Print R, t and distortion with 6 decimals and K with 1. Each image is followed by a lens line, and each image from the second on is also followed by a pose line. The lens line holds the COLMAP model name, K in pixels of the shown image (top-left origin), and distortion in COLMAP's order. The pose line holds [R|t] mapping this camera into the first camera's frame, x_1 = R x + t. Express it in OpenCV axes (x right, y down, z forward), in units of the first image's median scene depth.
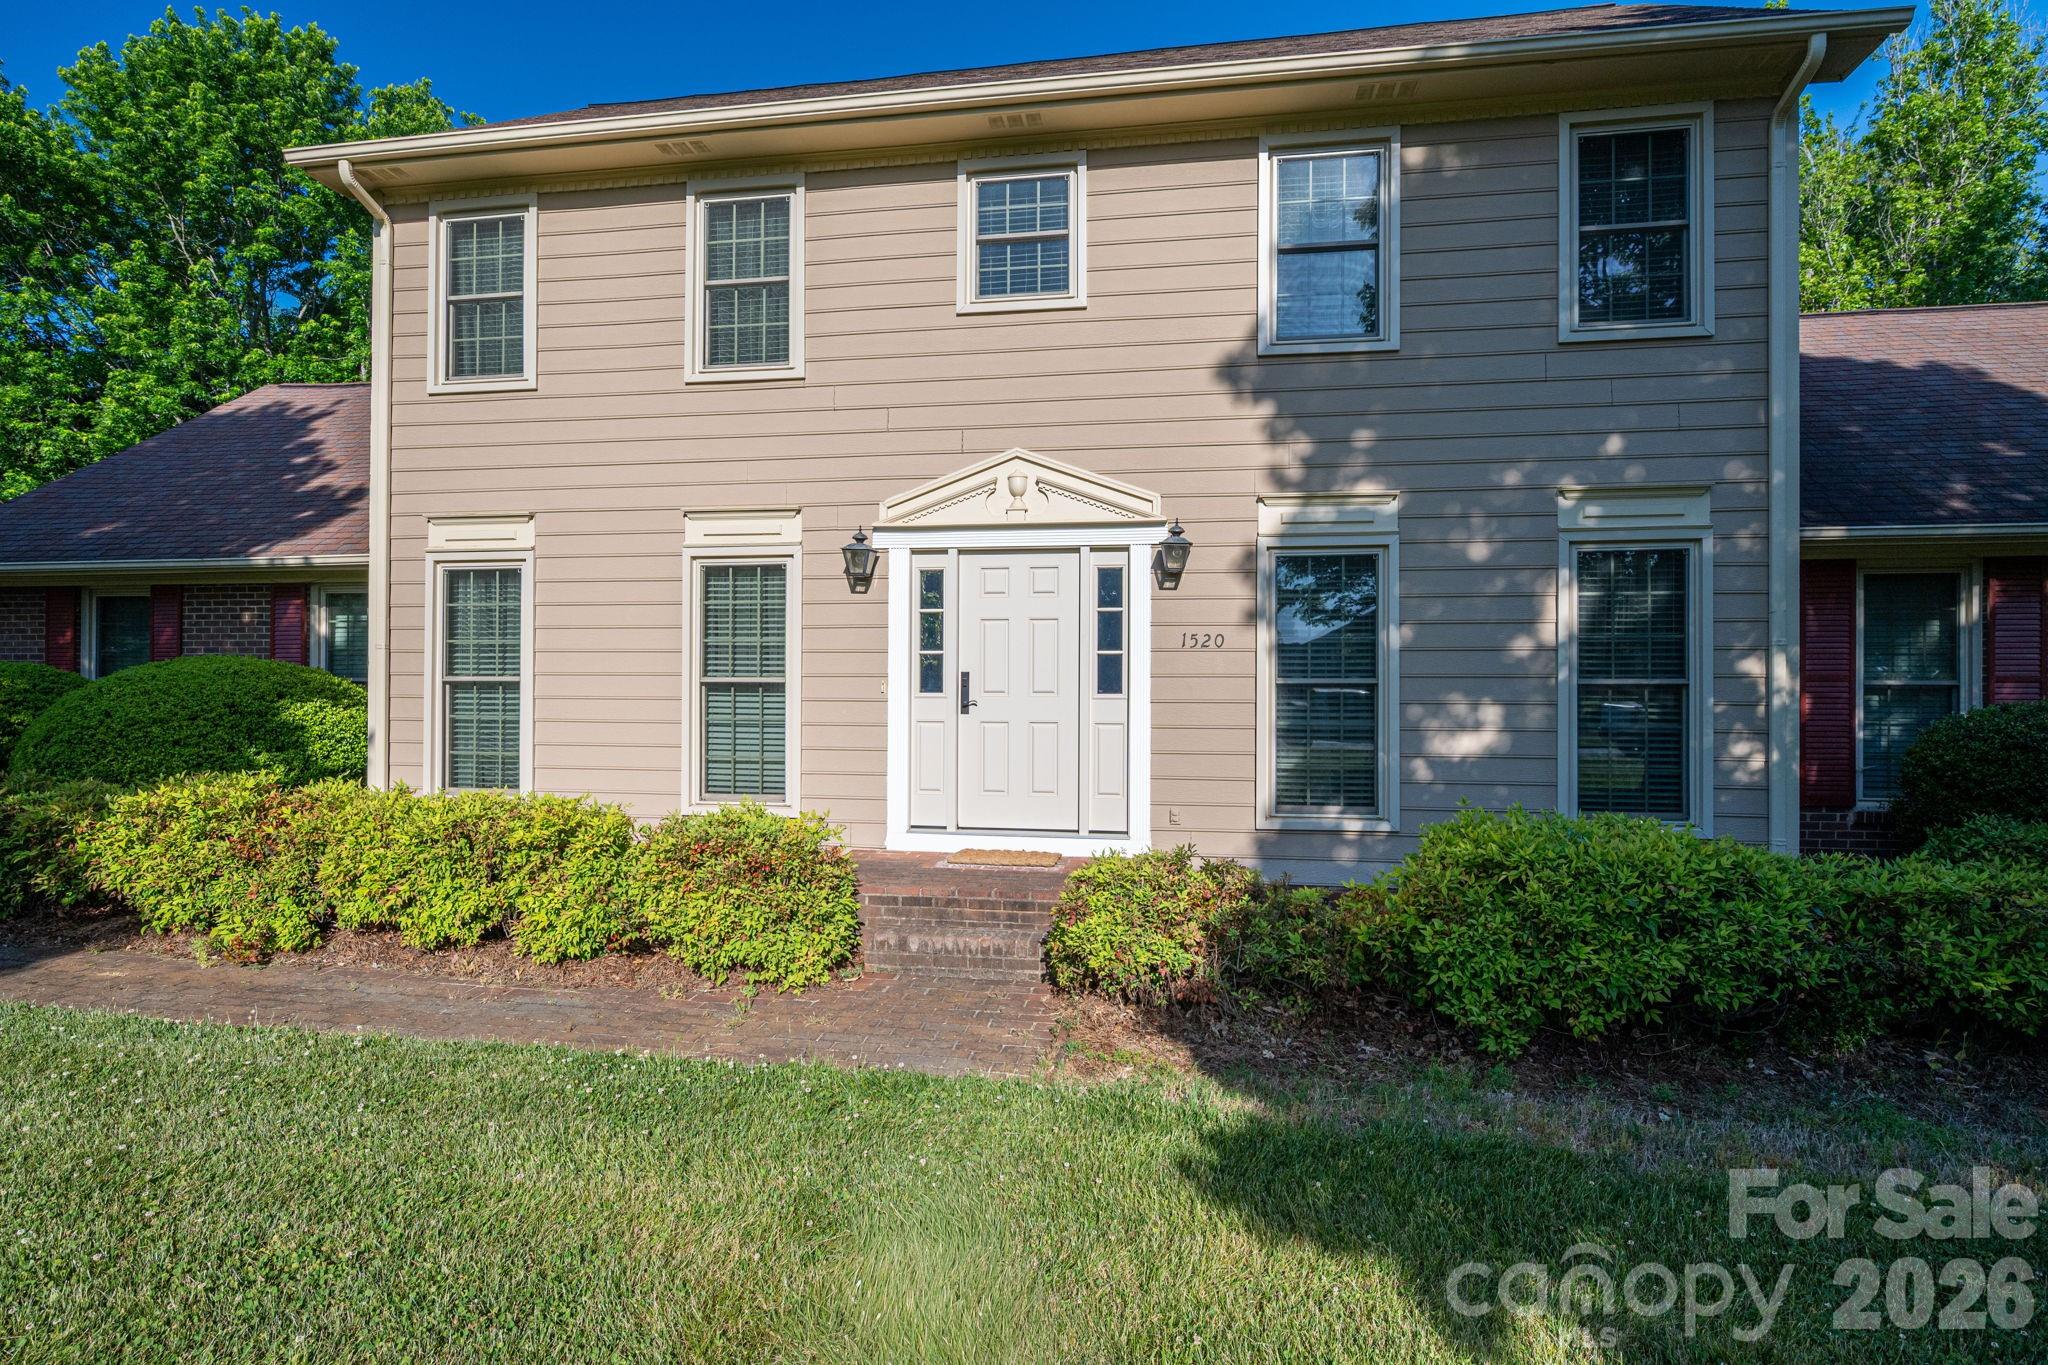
lens RADIAL K [[1039.8, 0, 1033.8], [0, 1039.8, 676.4], [0, 0, 1]] dist [0.005278, 0.000105]
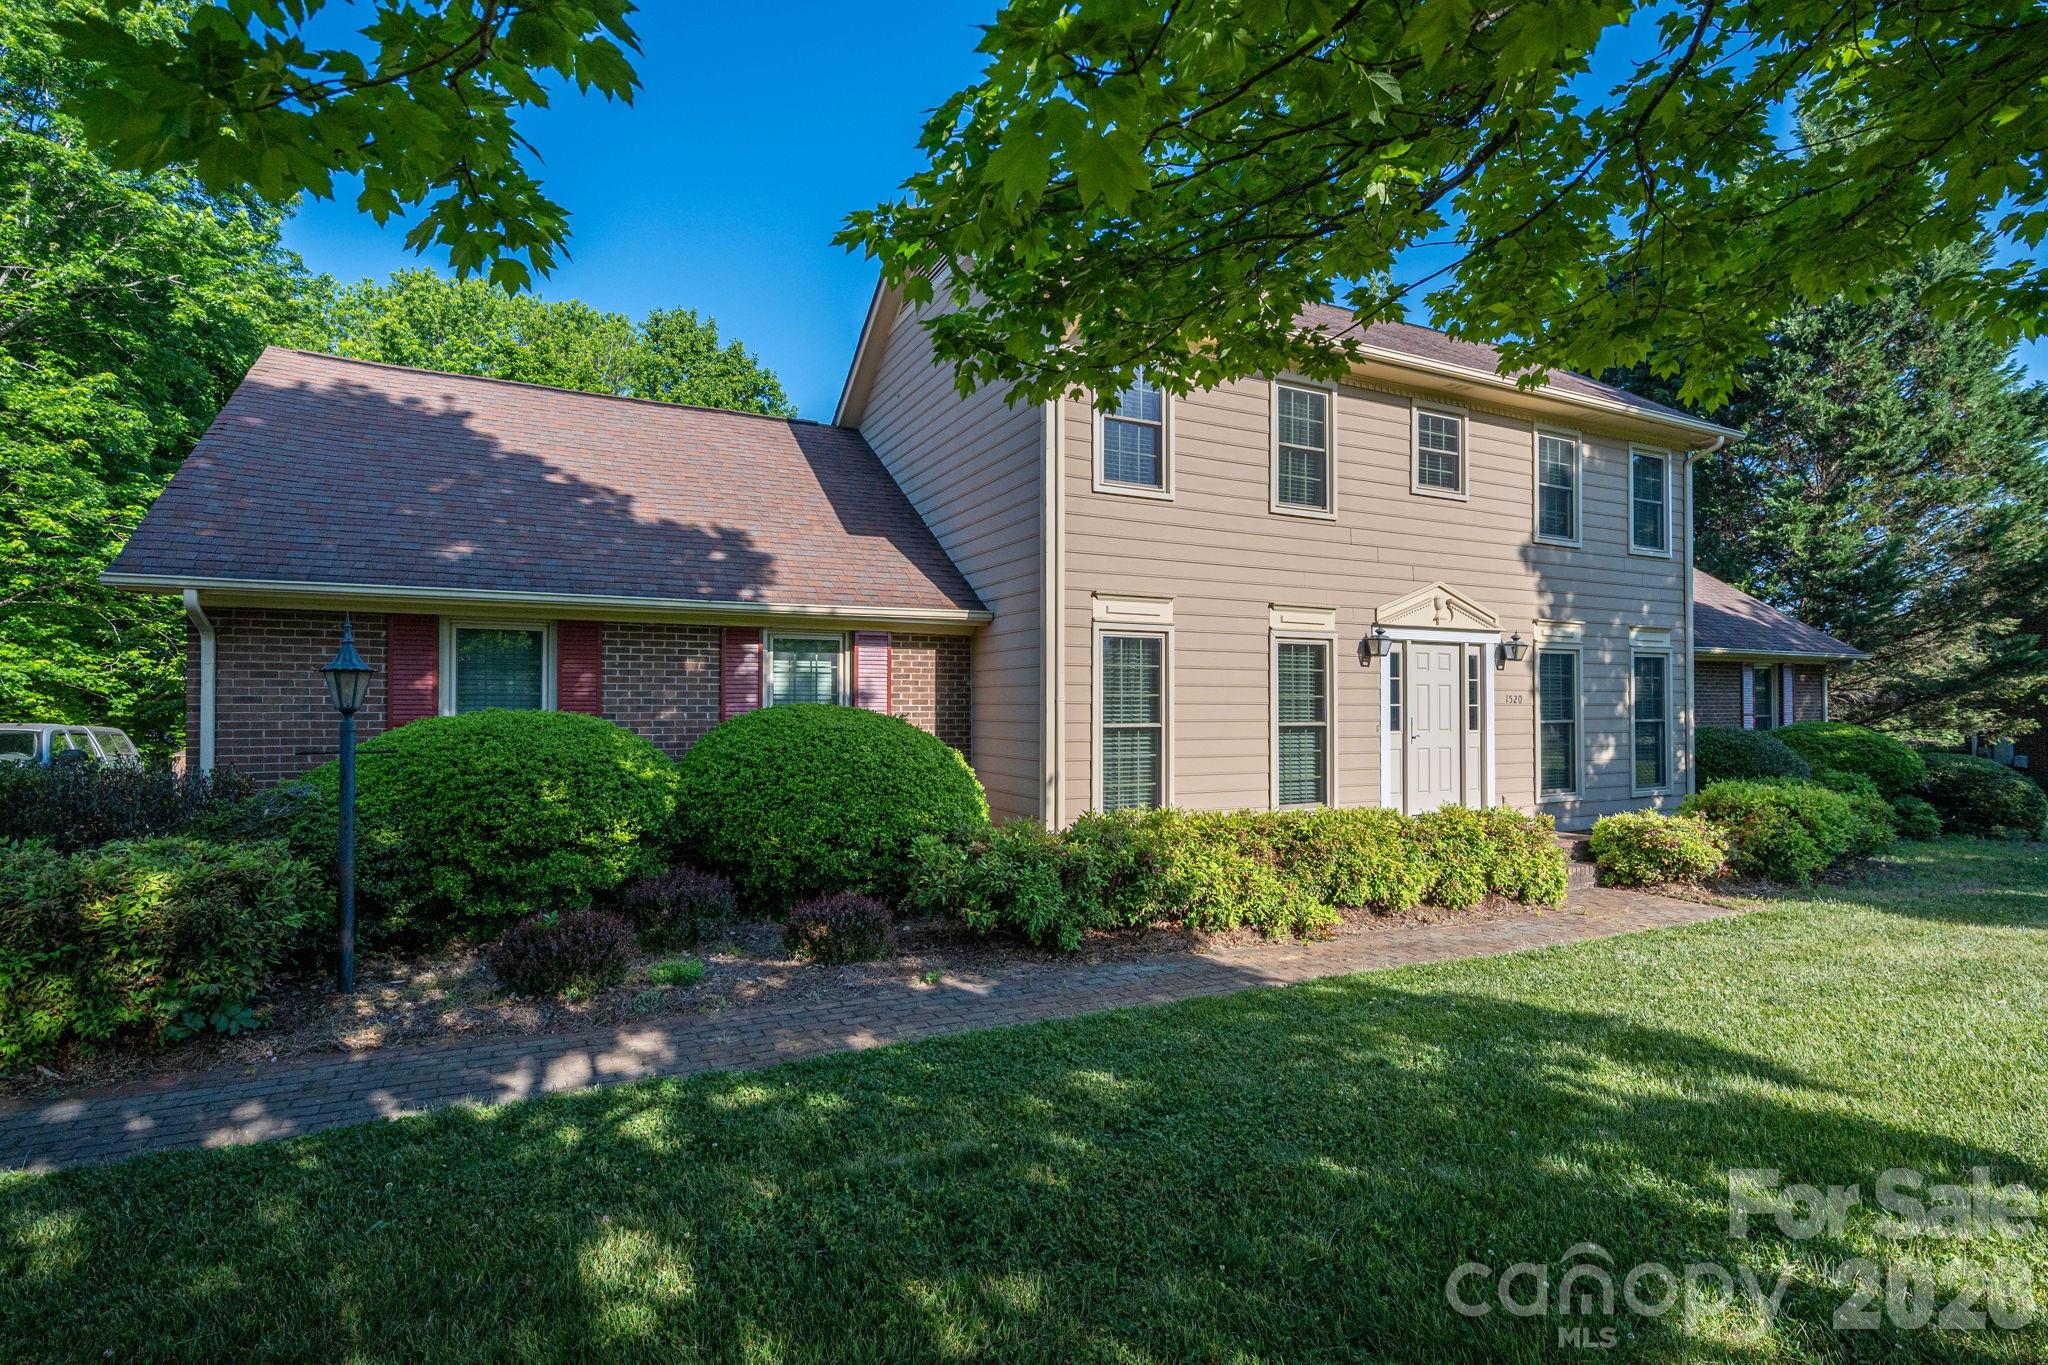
lens RADIAL K [[981.6, 0, 1017.4], [0, 981.6, 699.9], [0, 0, 1]] dist [-0.000993, 0.000214]
pose [[0.814358, 0.005815, 0.580333, -1.433549], [-0.004326, 0.999983, -0.003950, -0.024576], [-0.580346, 0.000706, 0.814370, 0.128315]]
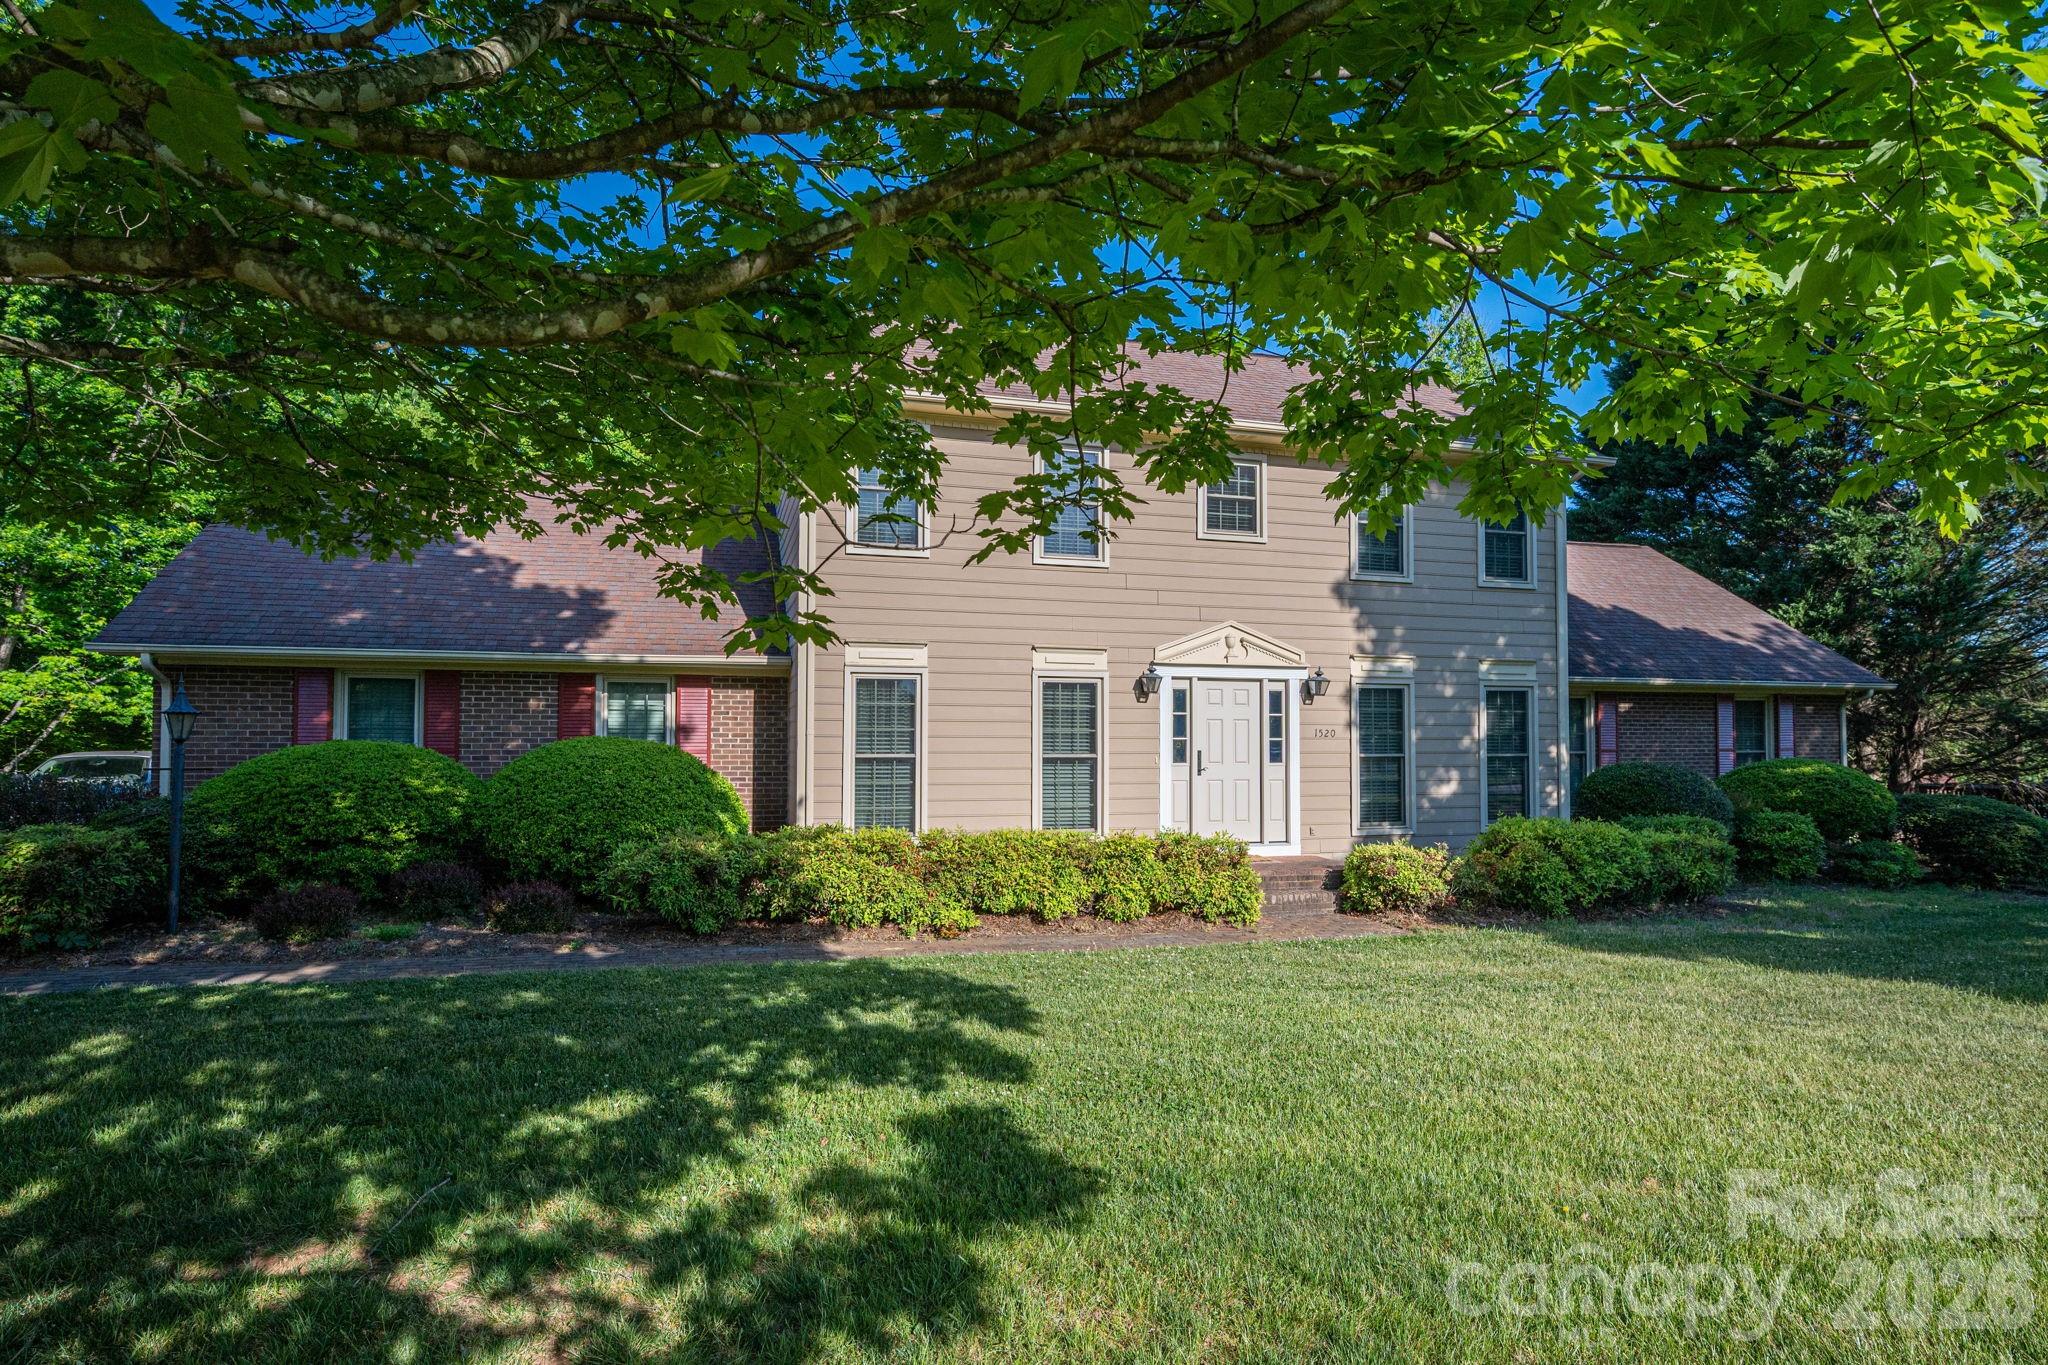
lens RADIAL K [[1062.0, 0, 1013.6], [0, 1062.0, 711.1], [0, 0, 1]] dist [-0.006534, 0.001150]
pose [[0.907695, 0.015241, 0.419354, -1.060614], [-0.005659, 0.999694, -0.024084, -0.026389], [-0.419592, 0.019488, 0.907503, -0.428765]]
